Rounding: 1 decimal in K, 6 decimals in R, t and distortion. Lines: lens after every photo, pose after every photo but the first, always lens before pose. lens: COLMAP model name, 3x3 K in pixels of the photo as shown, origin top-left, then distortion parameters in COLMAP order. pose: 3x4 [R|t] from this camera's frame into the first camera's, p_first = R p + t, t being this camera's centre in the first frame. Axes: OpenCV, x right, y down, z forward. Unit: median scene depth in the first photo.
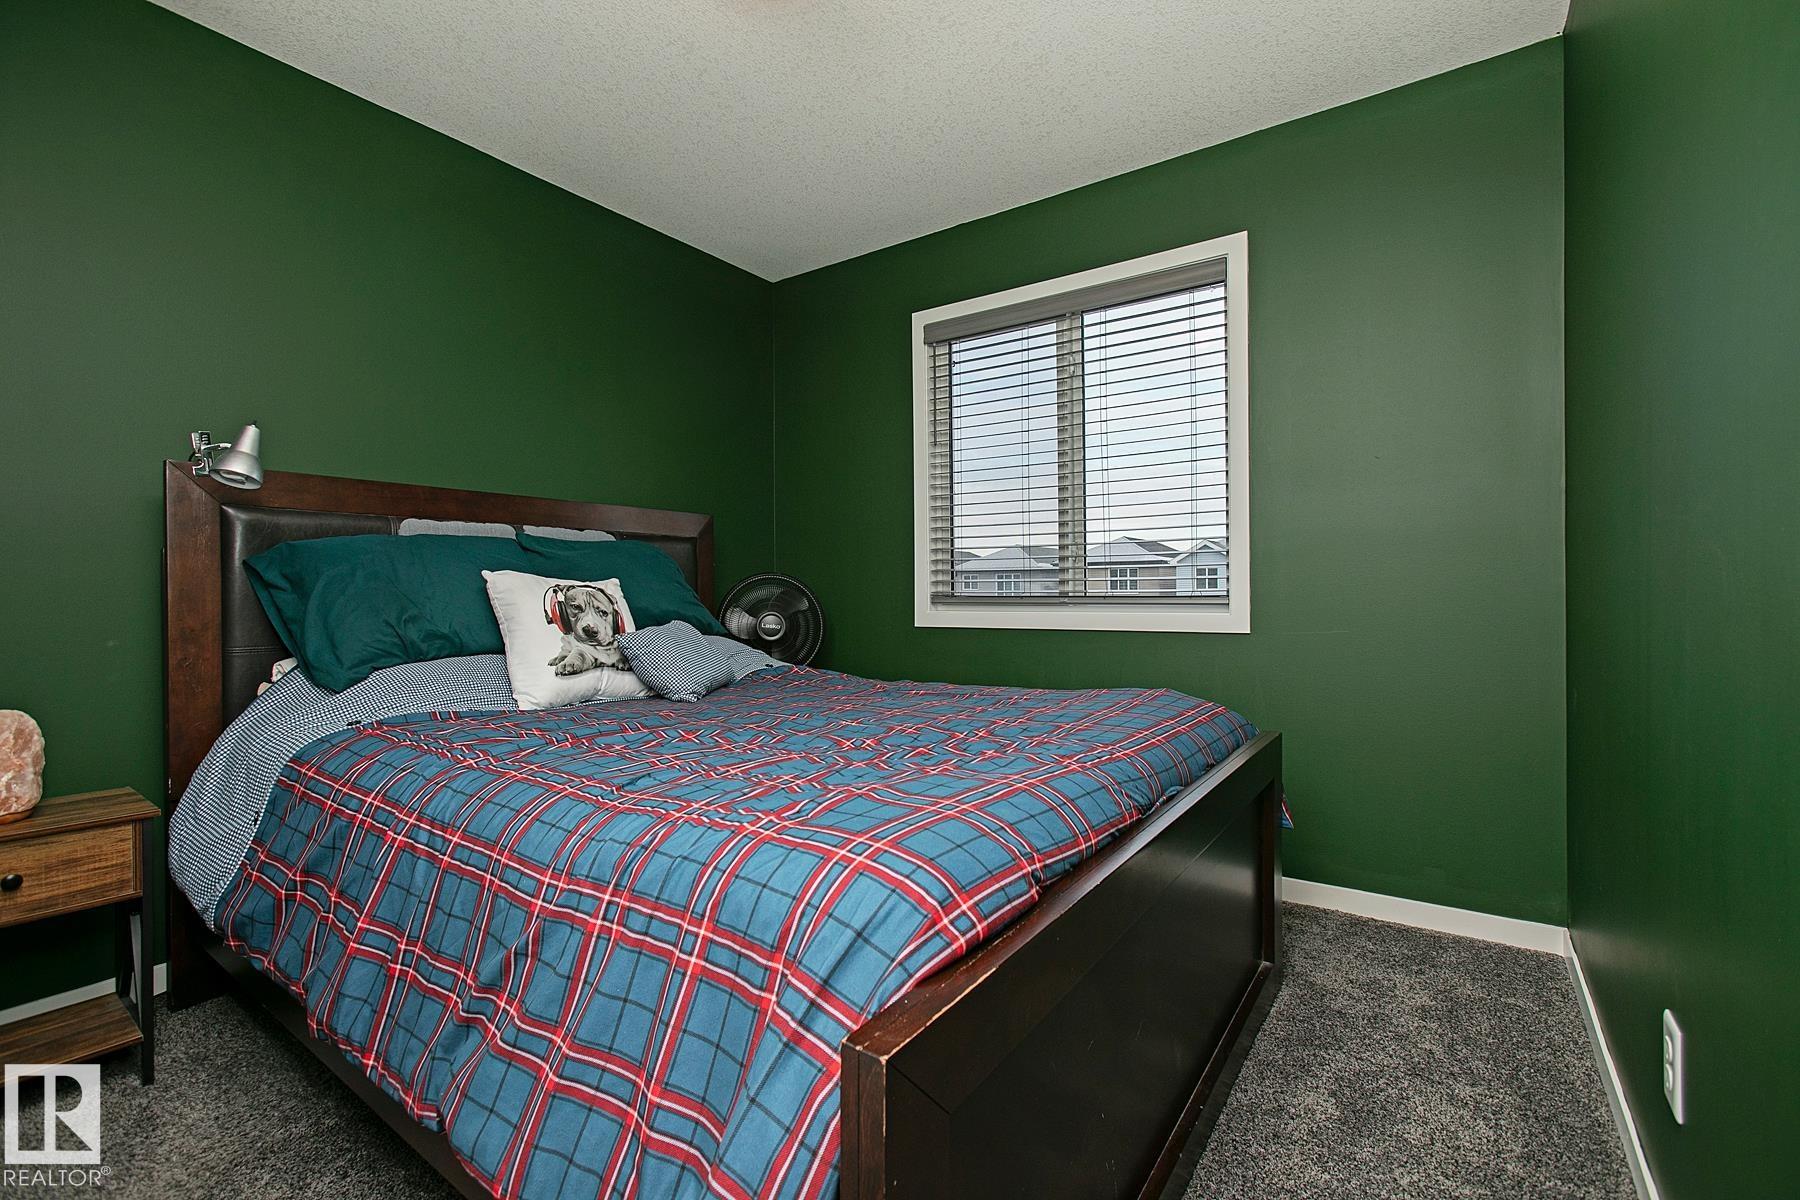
lens RADIAL K [[792.5, 0, 900.0], [0, 792.5, 600.0], [0, 0, 1]] dist [0.000662, 0.000029]
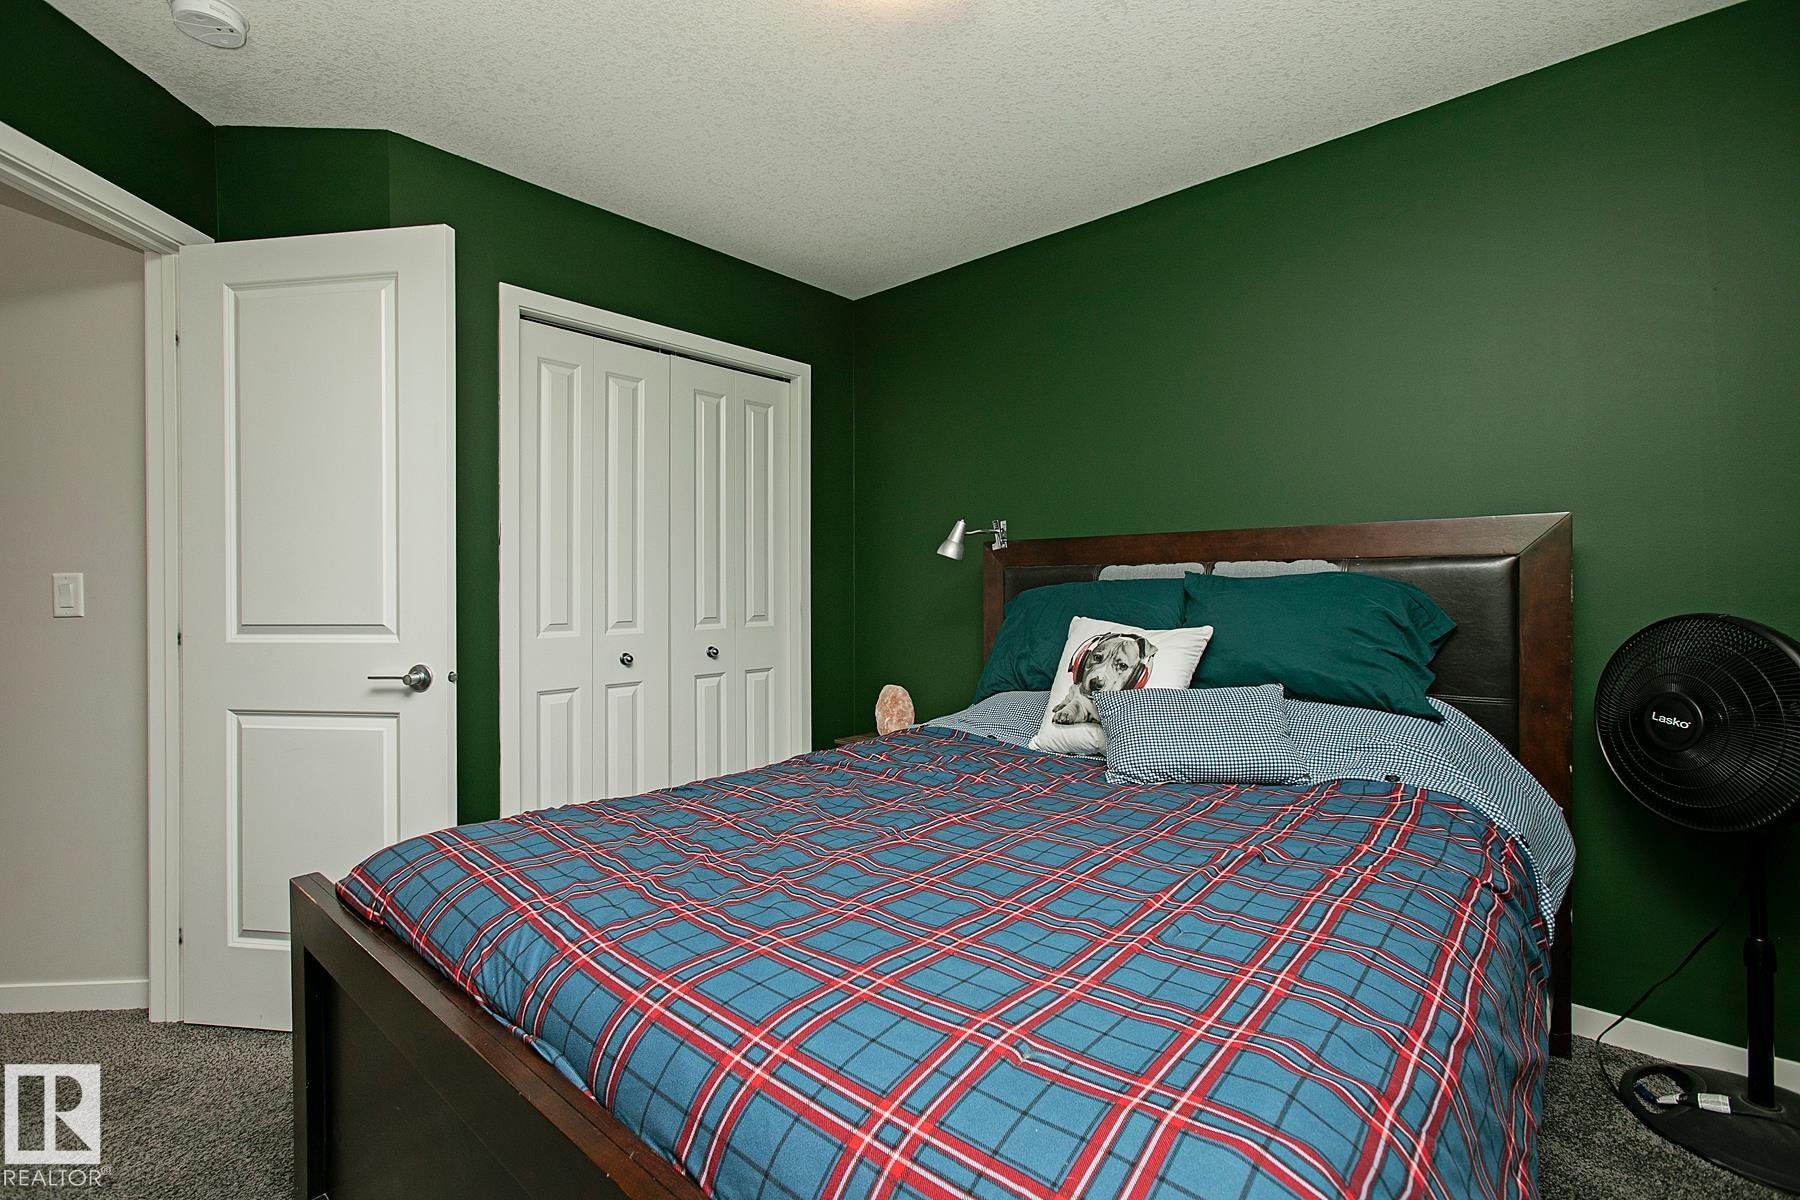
lens RADIAL K [[792.5, 0, 900.0], [0, 792.5, 600.0], [0, 0, 1]] dist [0.000662, 0.000029]
pose [[-0.112257, 0.021397, -0.993449, 0.609457], [0.005290, 0.999767, 0.020935, -0.086670], [0.993665, -0.002905, -0.112344, 0.890052]]
